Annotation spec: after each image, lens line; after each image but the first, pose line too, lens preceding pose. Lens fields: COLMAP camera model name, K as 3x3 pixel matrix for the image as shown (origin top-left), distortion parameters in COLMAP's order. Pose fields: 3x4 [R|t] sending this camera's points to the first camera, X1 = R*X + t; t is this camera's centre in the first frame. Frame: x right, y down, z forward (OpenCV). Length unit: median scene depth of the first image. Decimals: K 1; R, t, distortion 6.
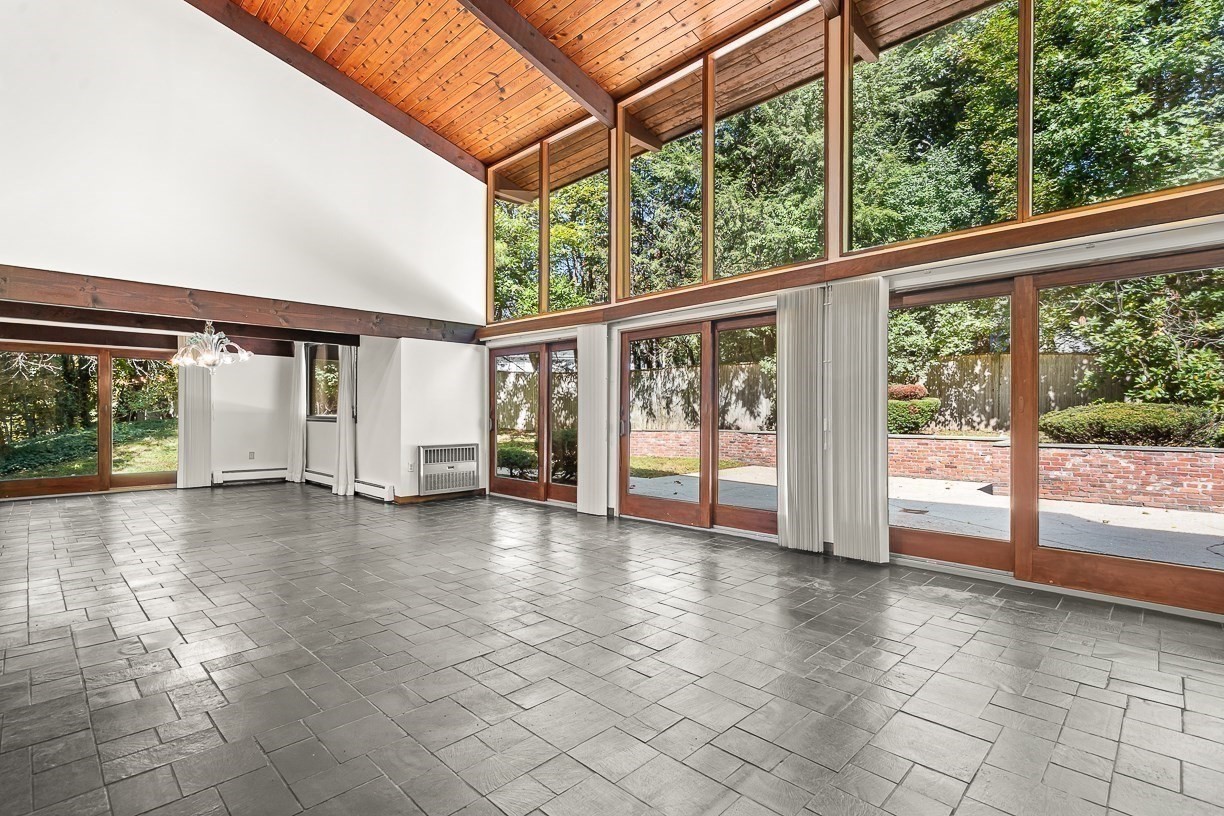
lens RADIAL K [[570.5, 0, 610.0], [0, 570.5, 413.4], [0, 0, 1]] dist [-0.004619, 0.002336]
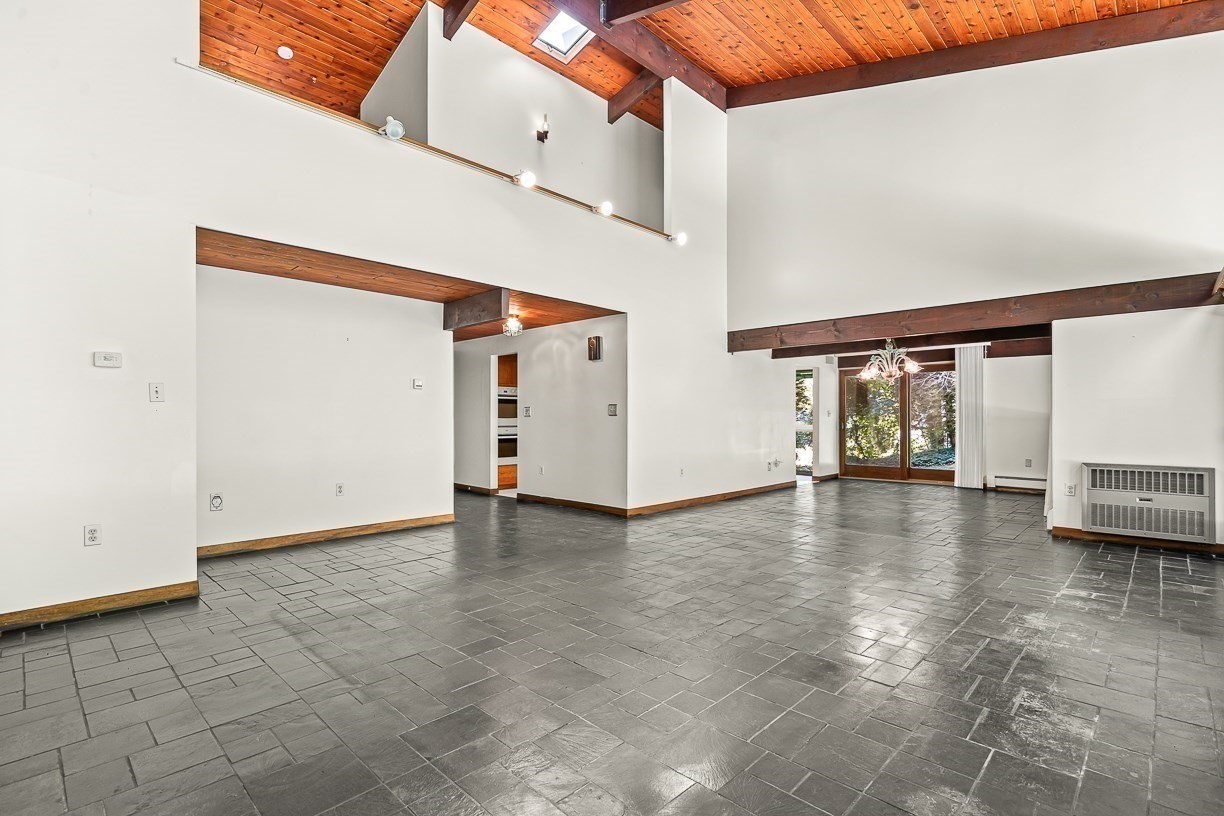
lens RADIAL K [[570.5, 0, 616.5], [0, 570.5, 414.2], [0, 0, 1]] dist [-0.004619, 0.002336]
pose [[0.008178, -0.007342, -0.999940, 0.350630], [0.000523, 0.999973, -0.007338, -0.000298], [0.999966, -0.000463, 0.008181, 0.349678]]
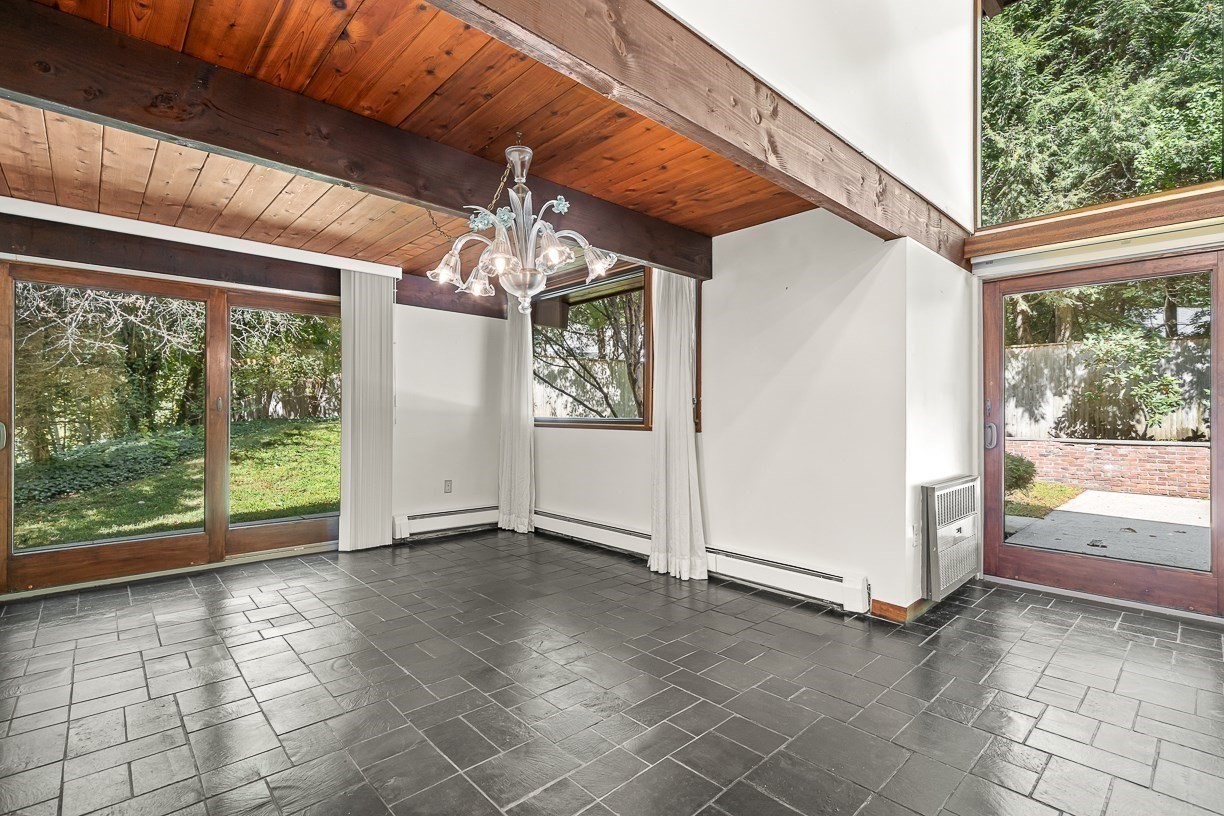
lens RADIAL K [[570.5, 0, 609.8], [0, 570.5, 410.6], [0, 0, 1]] dist [-0.004619, 0.002336]
pose [[0.998740, 0.000371, -0.050192, -0.494212], [-0.000831, 0.999958, -0.009147, 0.002547], [0.050186, 0.009177, 0.998698, 0.488981]]
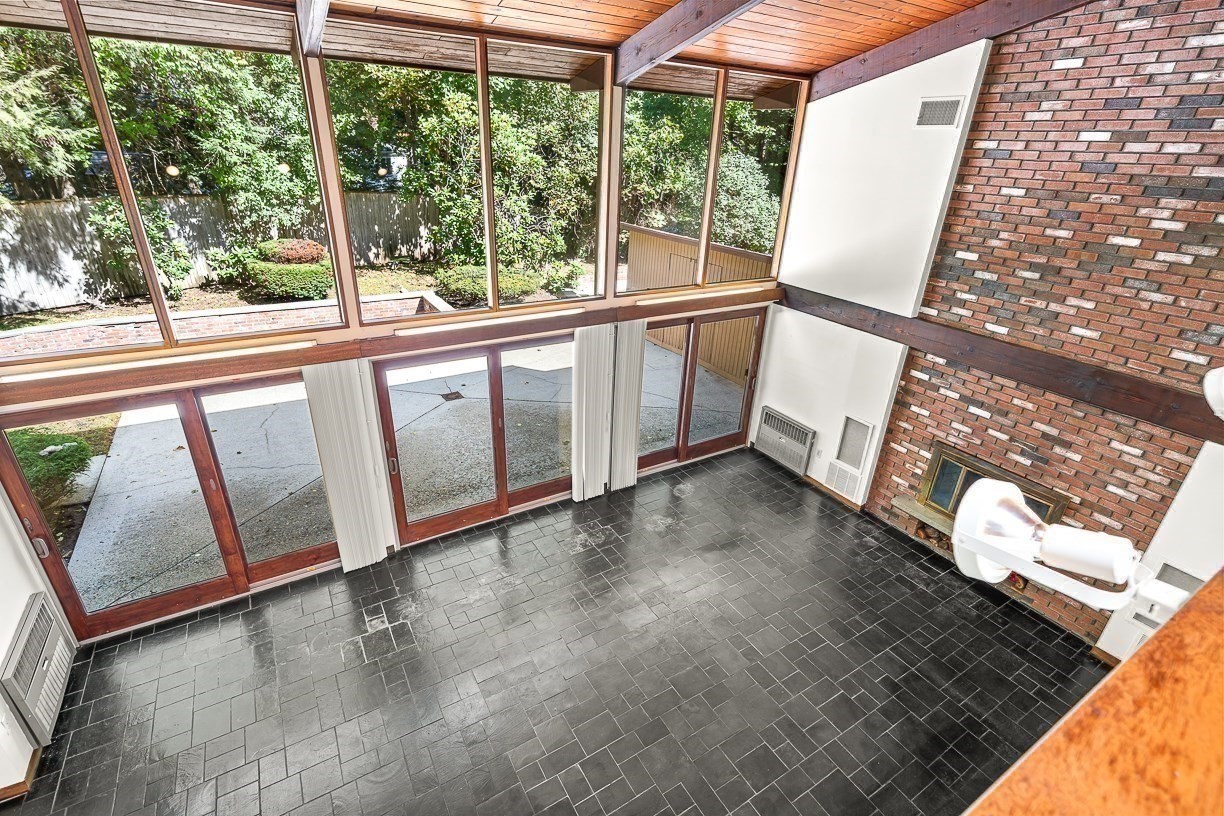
lens RADIAL K [[570.5, 0, 602.1], [0, 570.5, 413.0], [0, 0, 1]] dist [-0.004619, 0.002336]
pose [[0.254107, -0.401238, 0.880021, -0.489156], [-0.040238, 0.904714, 0.424115, -0.335351], [-0.966339, -0.143181, 0.213749, 0.374701]]
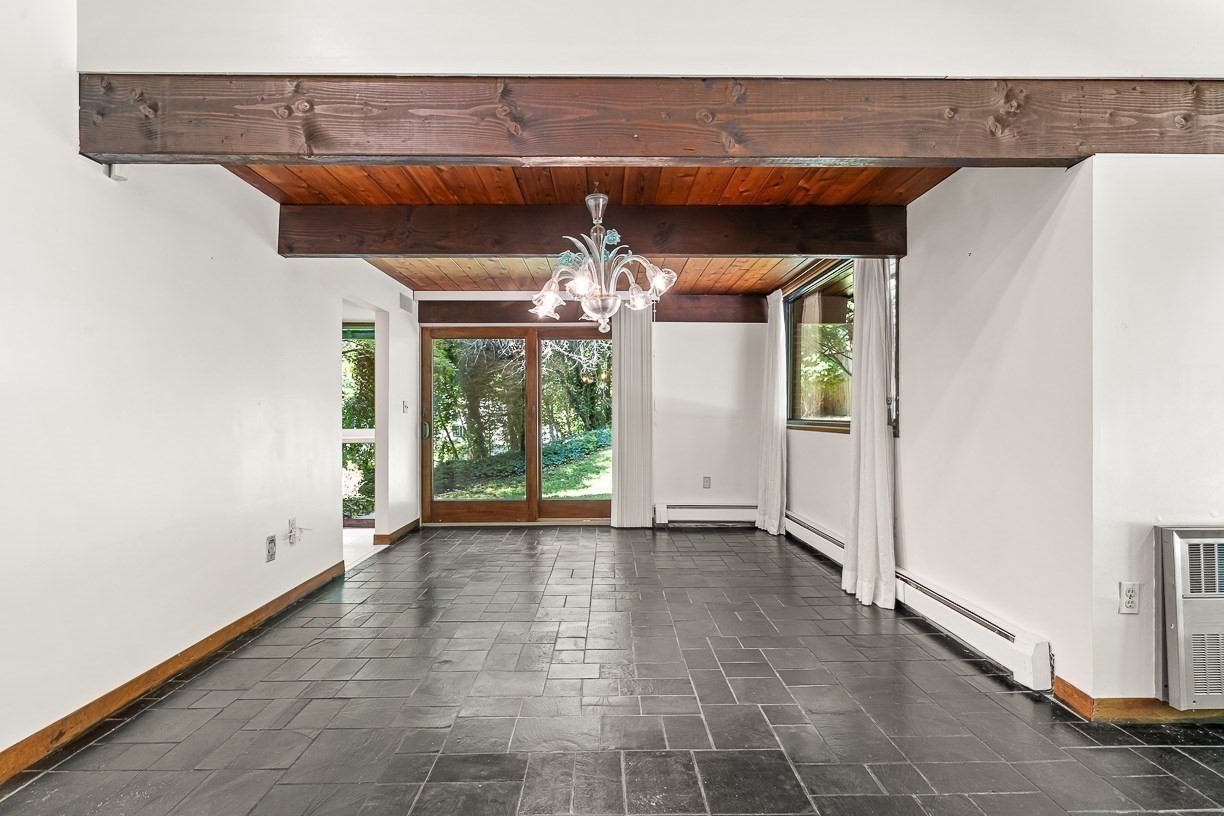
lens RADIAL K [[570.5, 0, 607.3], [0, 570.5, 413.7], [0, 0, 1]] dist [-0.004619, 0.002336]
pose [[0.705900, -0.005395, -0.708290, -0.292624], [0.001472, 0.999980, -0.006151, 0.001648], [0.708309, 0.003299, 0.705894, 0.537800]]
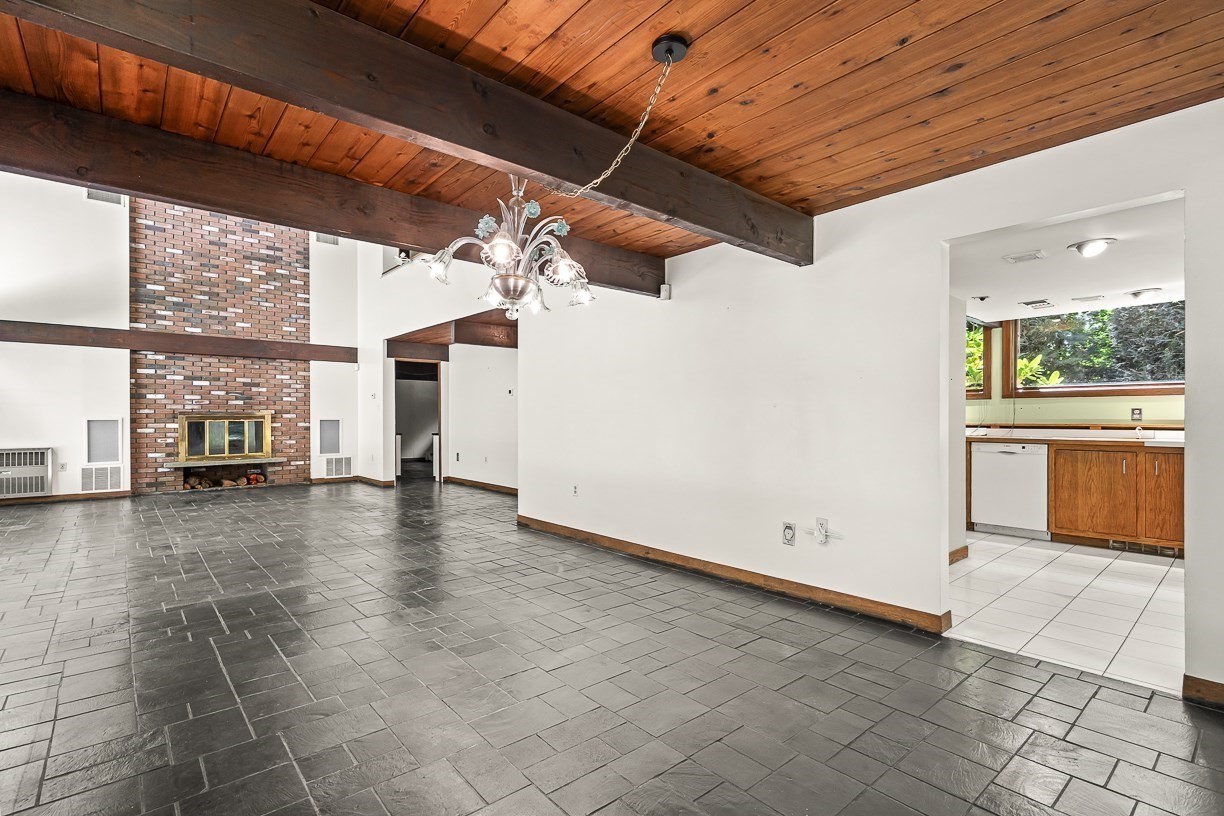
lens RADIAL K [[570.5, 0, 611.5], [0, 570.5, 415.3], [0, 0, 1]] dist [-0.004619, 0.002336]
pose [[-0.997489, 0.000059, 0.070822, -0.629756], [-0.000034, 0.999999, -0.001312, -0.001178], [-0.070822, -0.001311, -0.997488, 1.112644]]
